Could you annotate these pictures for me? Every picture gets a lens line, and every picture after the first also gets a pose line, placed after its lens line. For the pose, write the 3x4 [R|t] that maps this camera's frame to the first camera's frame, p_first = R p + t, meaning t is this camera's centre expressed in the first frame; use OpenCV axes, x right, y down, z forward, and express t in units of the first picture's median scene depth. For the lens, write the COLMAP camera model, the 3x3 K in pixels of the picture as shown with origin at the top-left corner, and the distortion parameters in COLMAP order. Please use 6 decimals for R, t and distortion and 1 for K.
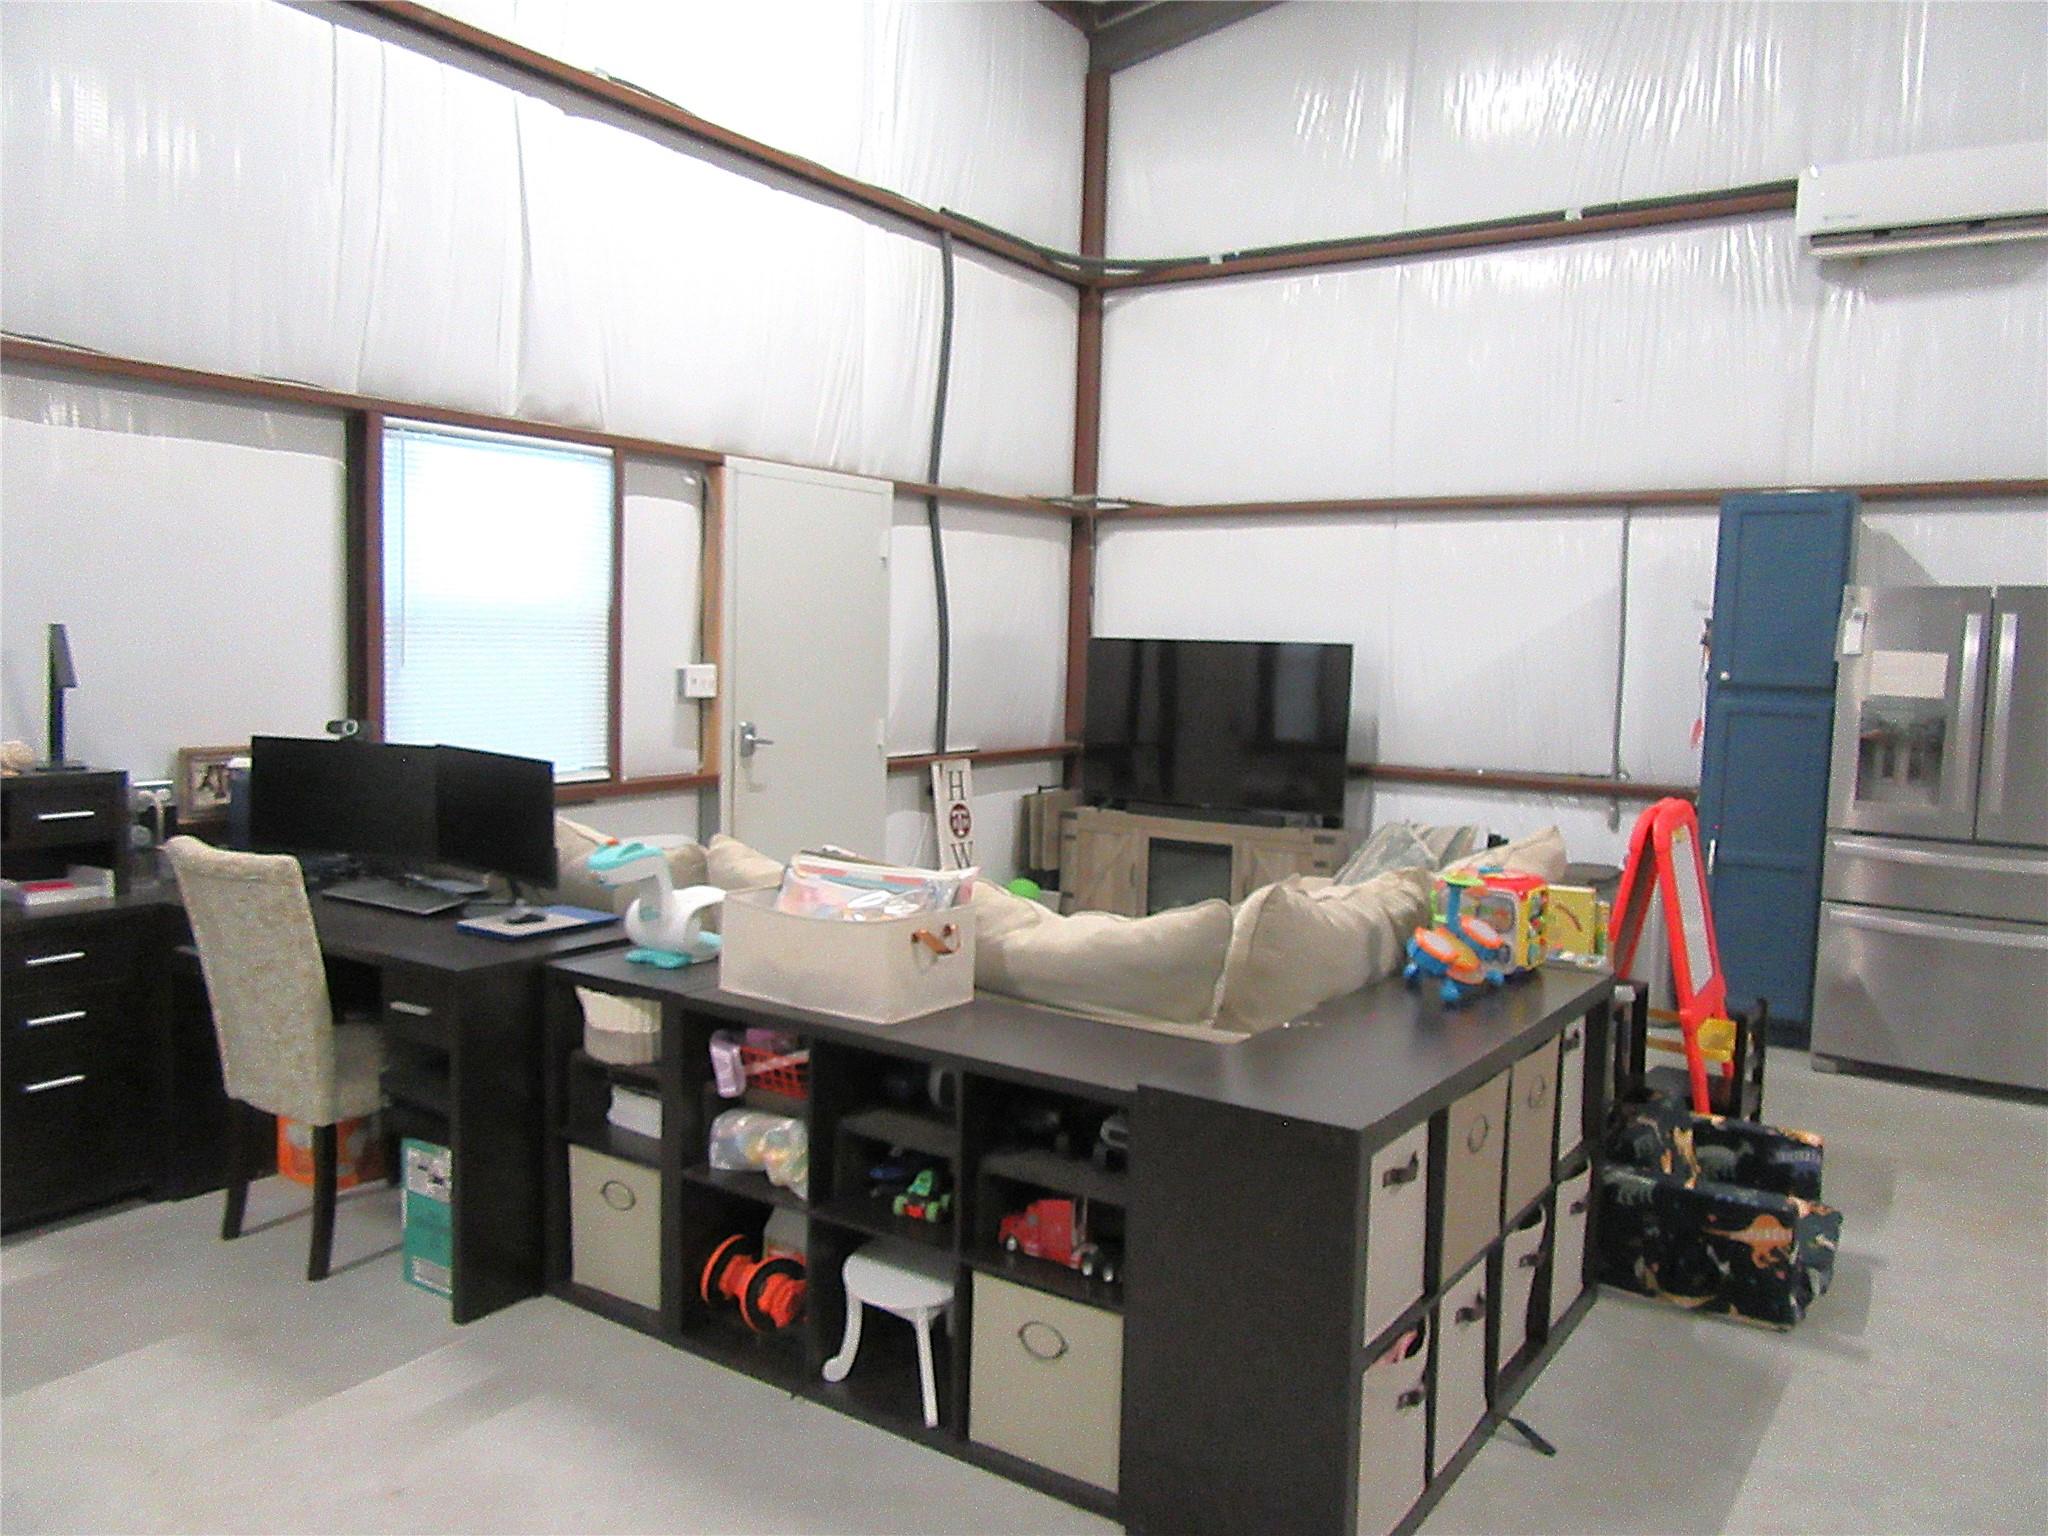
lens RADIAL K [[1512.4, 0, 1024.0], [0, 1512.4, 768.0], [0, 0, 1]] dist [-0.013358, 0.014162]
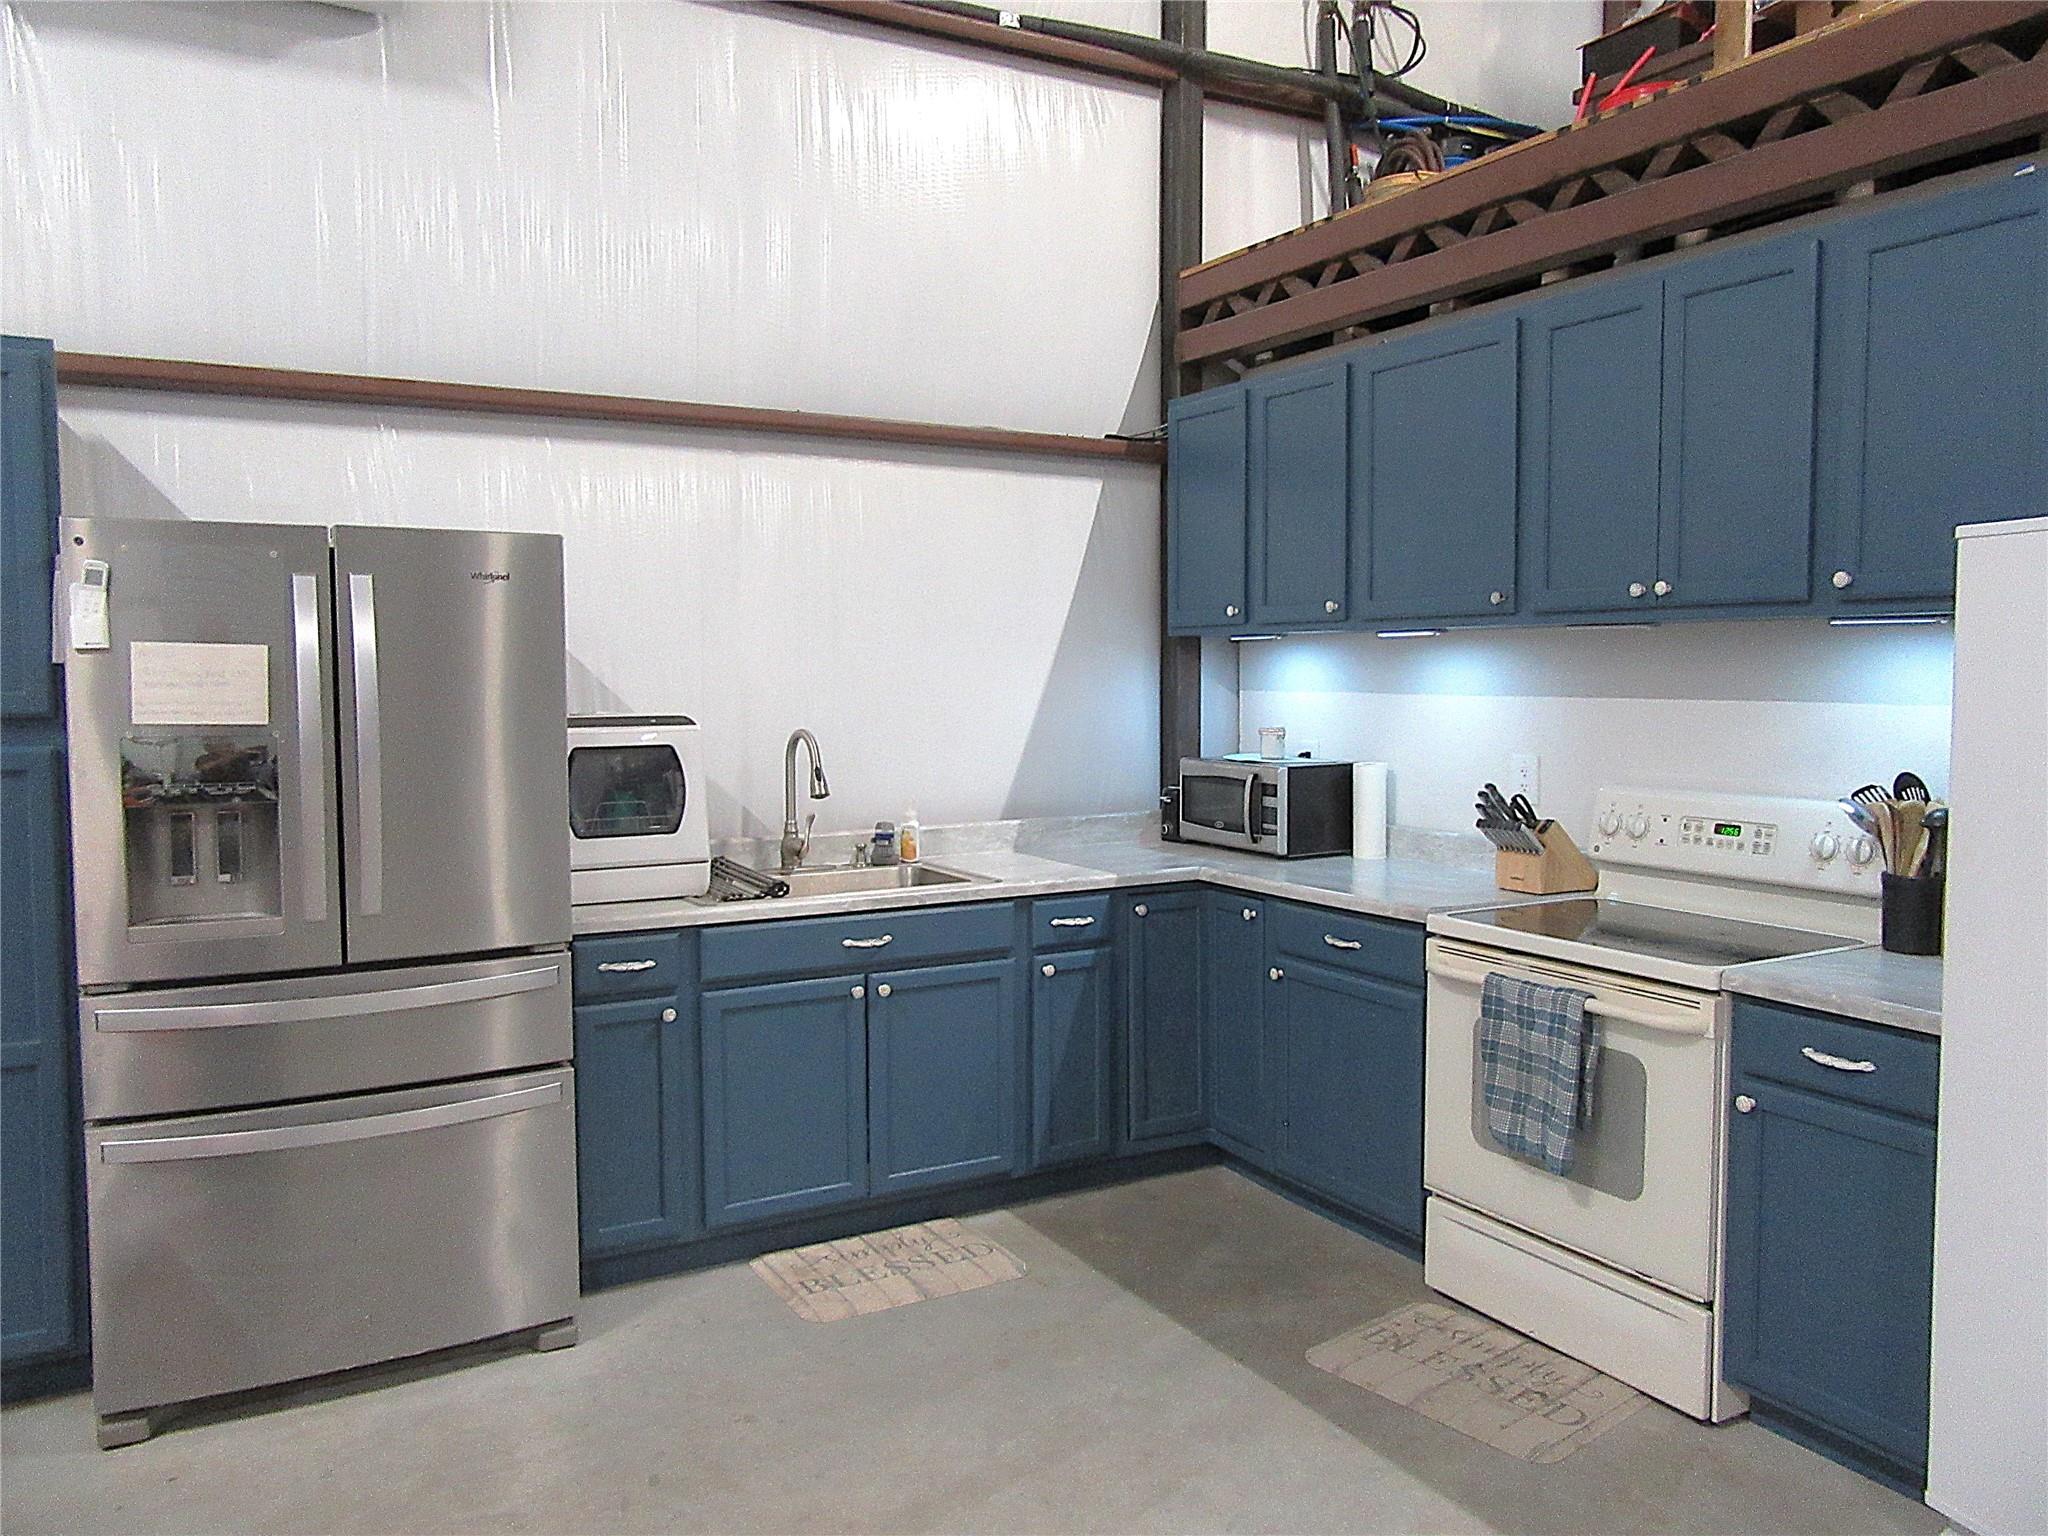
lens RADIAL K [[1512.4, 0, 1024.0], [0, 1512.4, 768.0], [0, 0, 1]] dist [-0.013358, 0.014162]
pose [[0.451409, -0.088508, 0.887917, 0.227311], [0.086858, 0.994702, 0.054995, -0.035056], [-0.888080, 0.052297, 0.456705, 0.474121]]
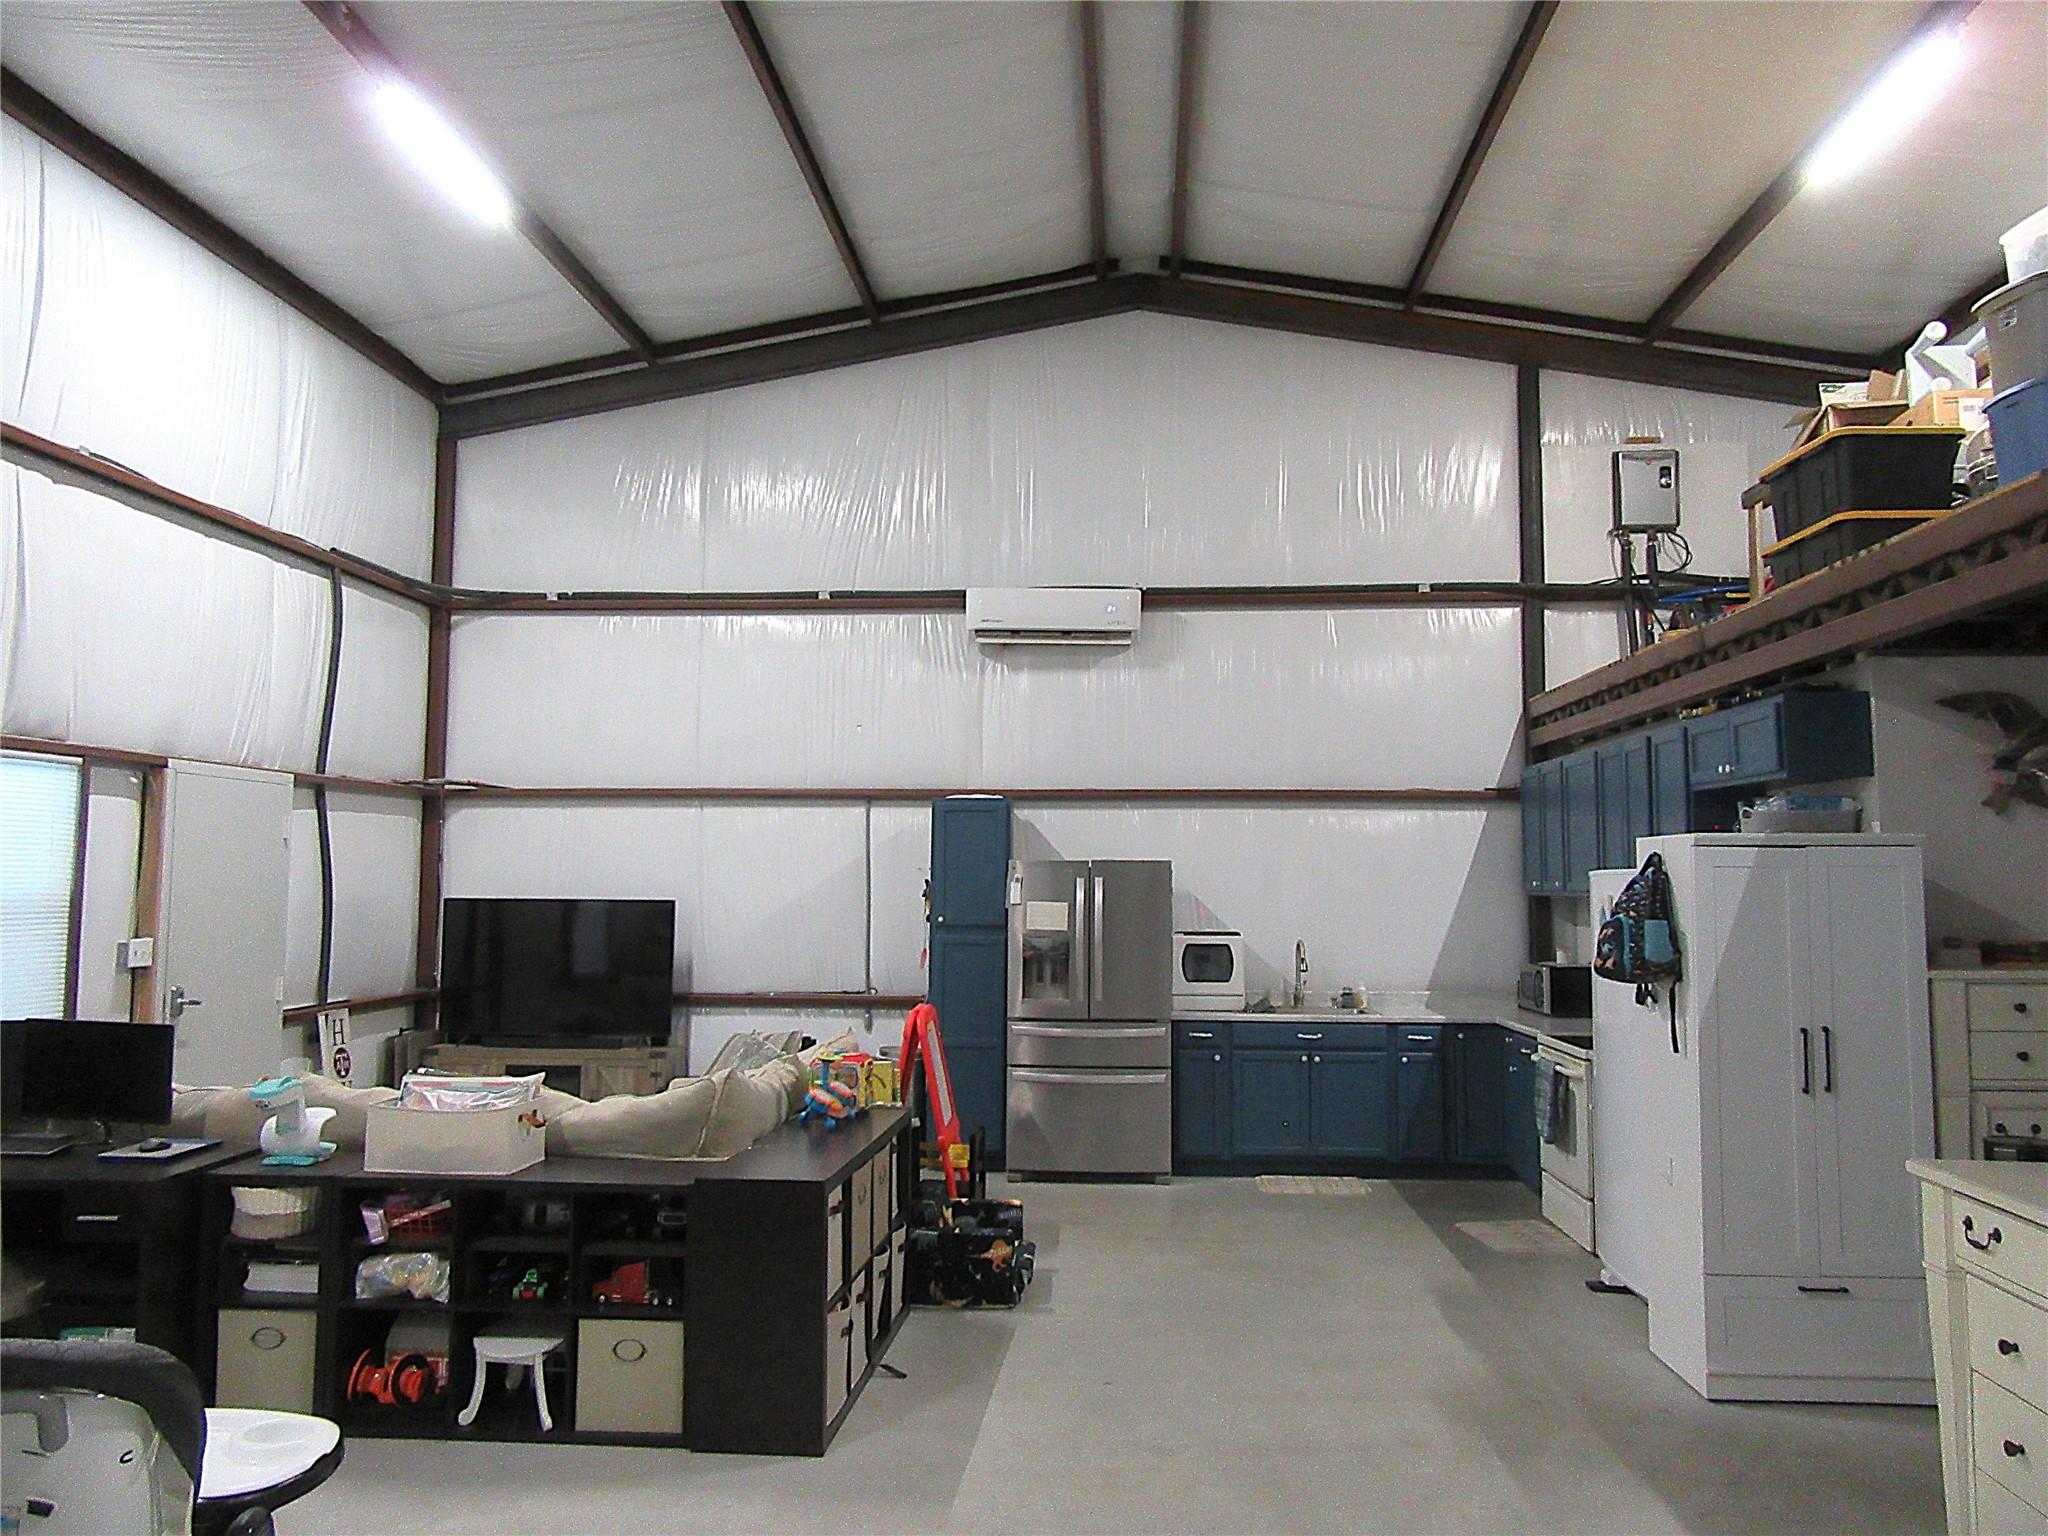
lens RADIAL K [[1512.4, 0, 1024.0], [0, 1512.4, 768.0], [0, 0, 1]] dist [-0.013358, 0.014162]
pose [[0.868100, 0.016403, 0.496118, -0.218430], [0.057844, 0.989302, -0.133924, -0.004478], [-0.493007, 0.144957, 0.857864, -0.361306]]
